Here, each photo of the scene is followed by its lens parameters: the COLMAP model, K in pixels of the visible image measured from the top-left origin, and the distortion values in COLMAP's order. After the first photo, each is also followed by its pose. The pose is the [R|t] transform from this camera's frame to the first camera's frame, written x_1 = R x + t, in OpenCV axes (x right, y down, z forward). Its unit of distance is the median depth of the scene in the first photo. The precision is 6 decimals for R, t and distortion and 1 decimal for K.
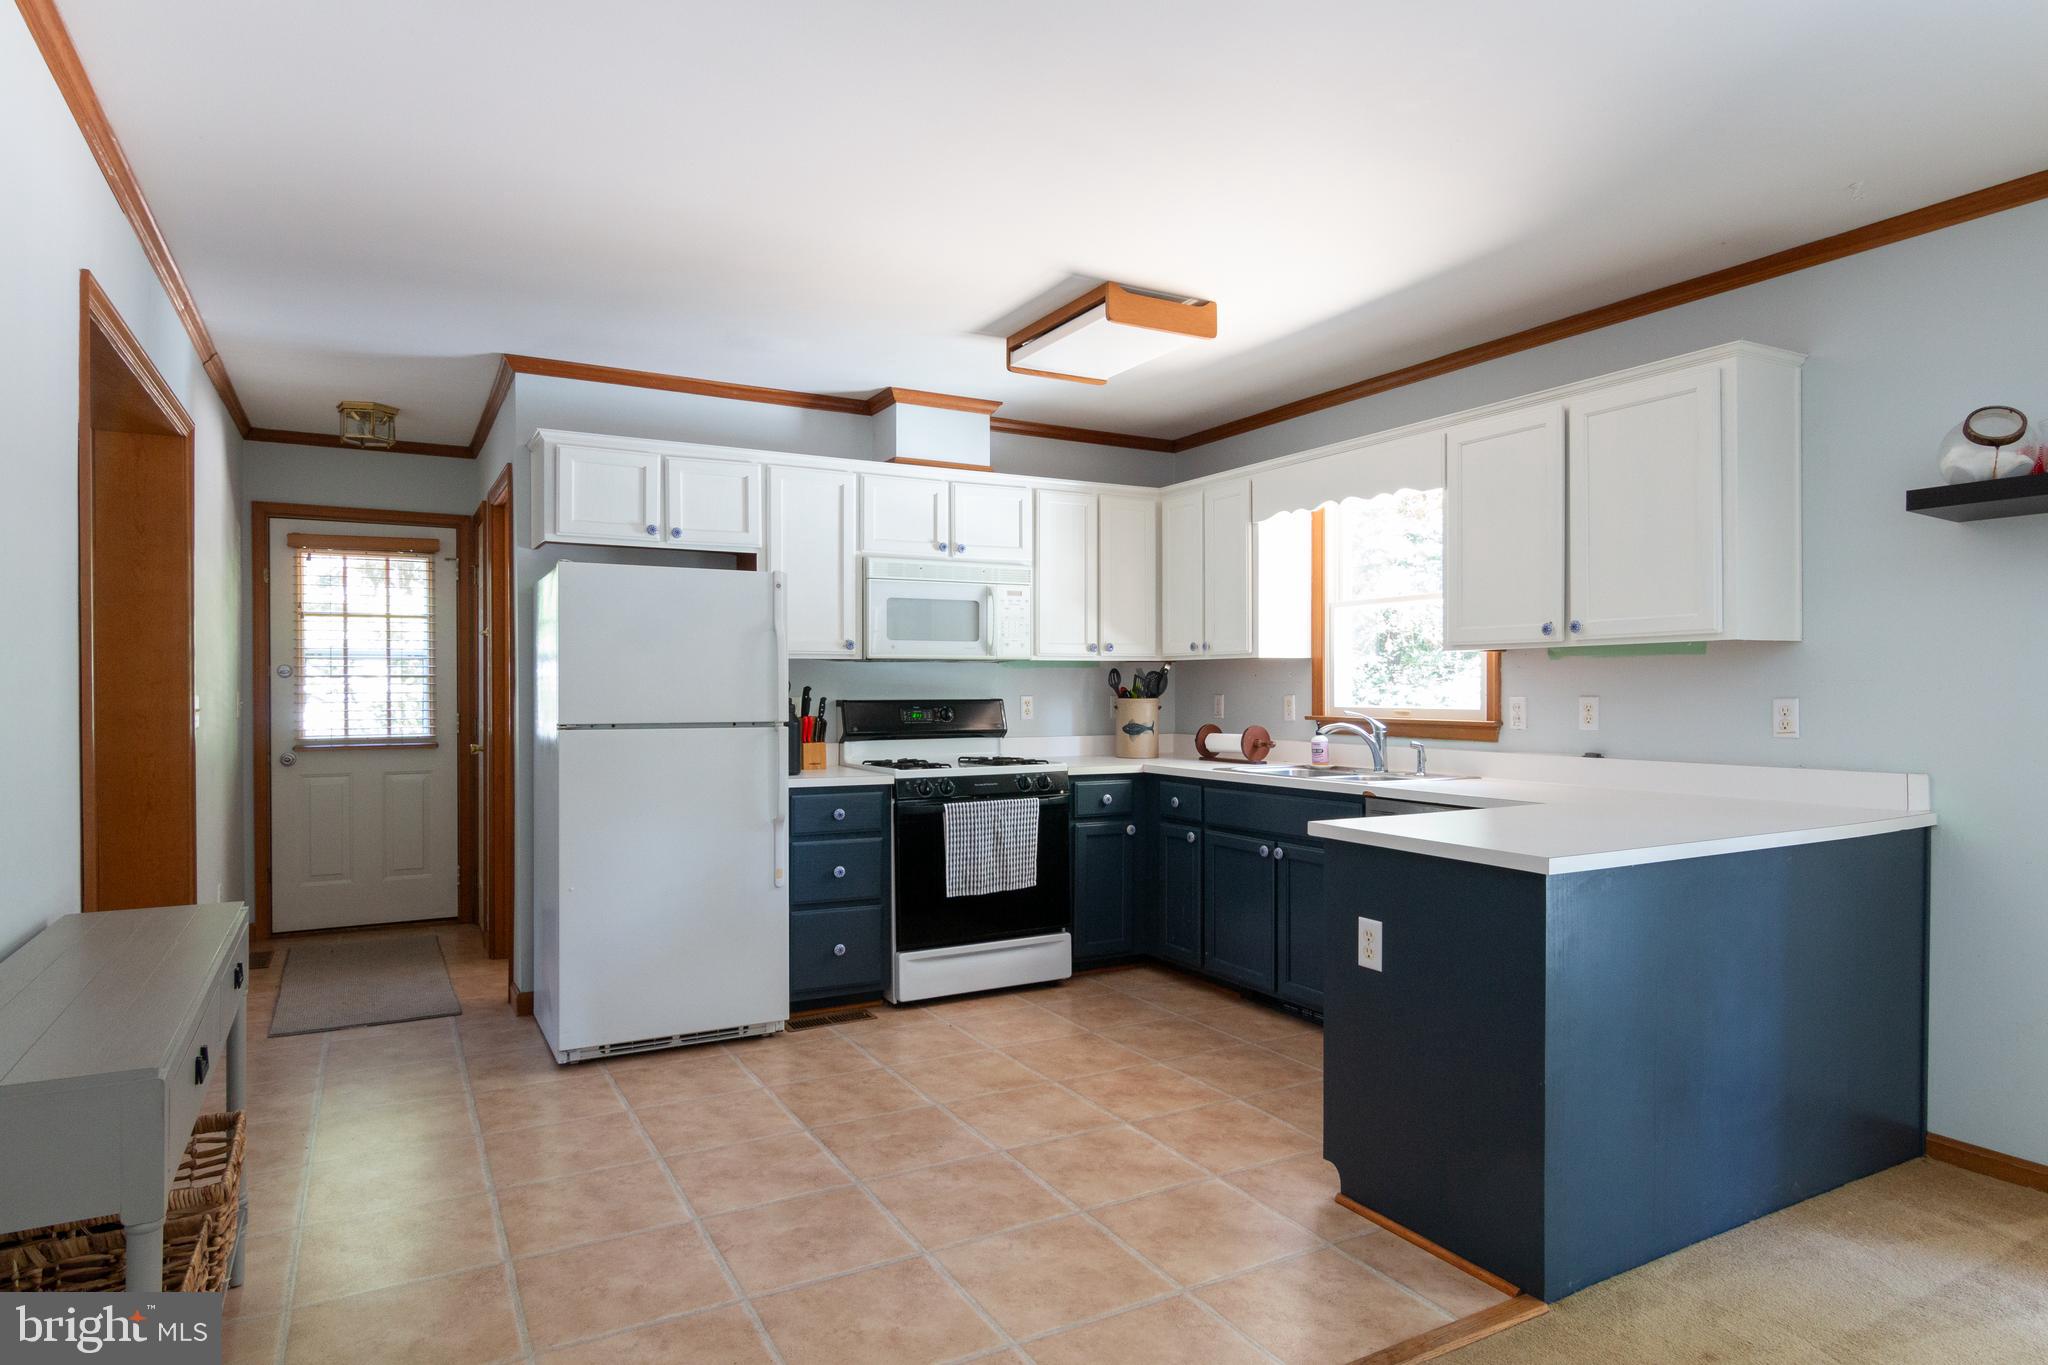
lens RADIAL K [[1145.0, 0, 1022.5], [0, 1145.0, 692.1], [0, 0, 1]] dist [-0.002445, -0.001072]
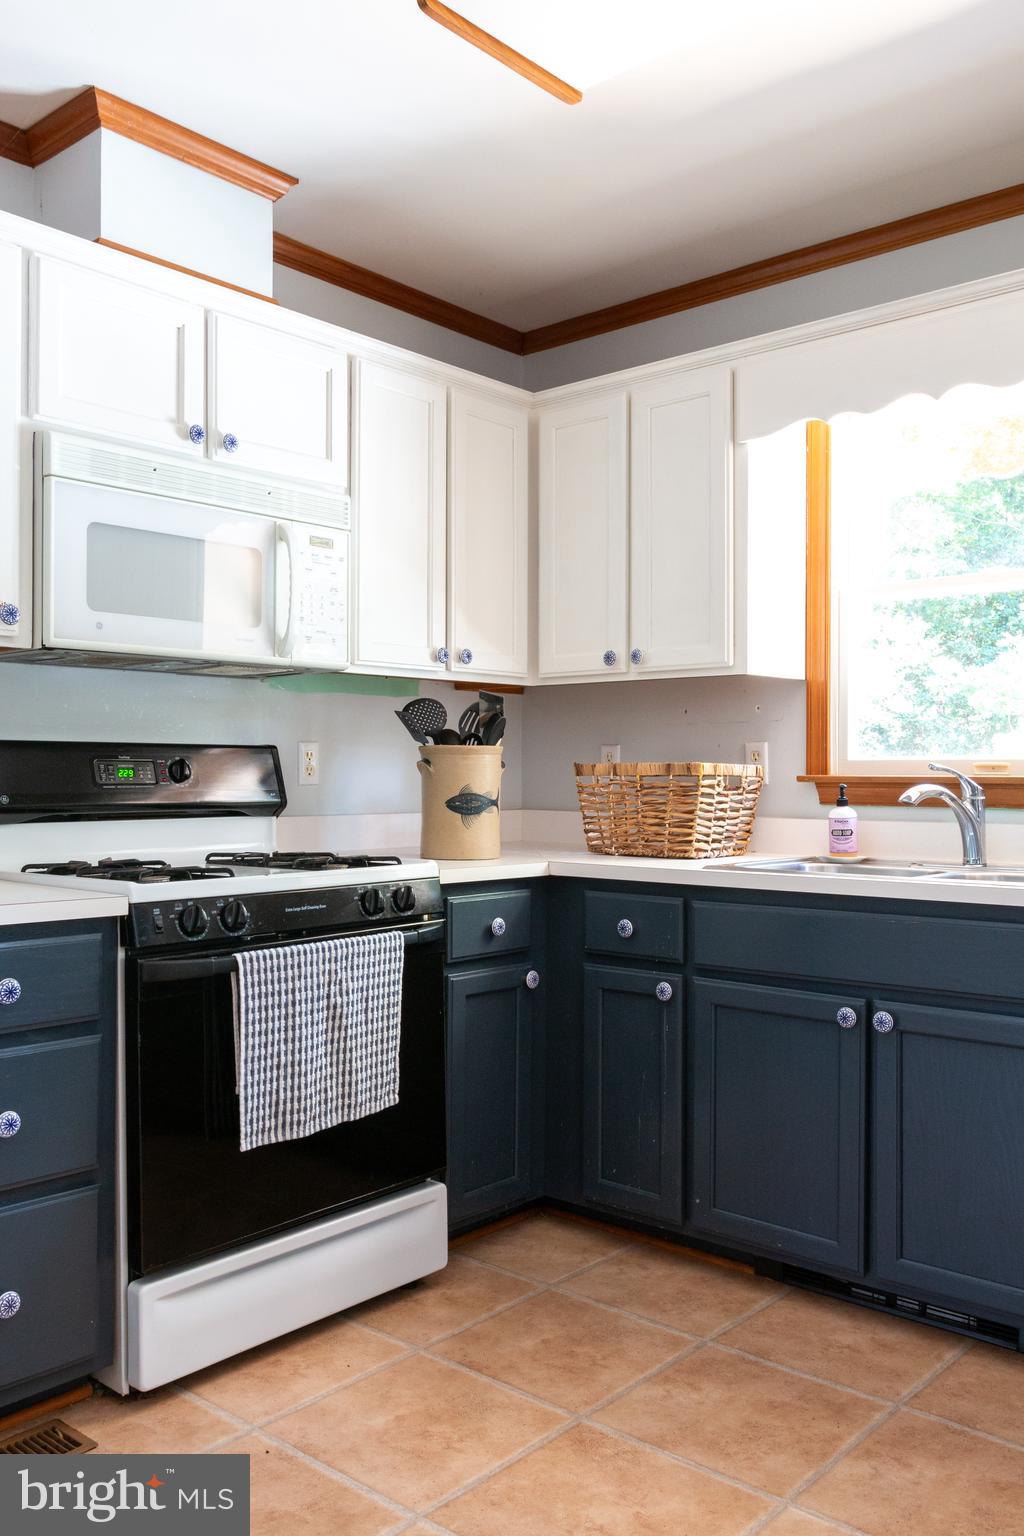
lens RADIAL K [[1283.5, 0, 512.0], [0, 1283.5, 768.0], [0, 0, 1]] dist [-0.003355, 0.005292]
pose [[0.941755, 0.005443, 0.336256, -0.131350], [-0.003874, 0.999978, -0.005337, 0.022372], [-0.336278, 0.003724, 0.941756, 0.439674]]
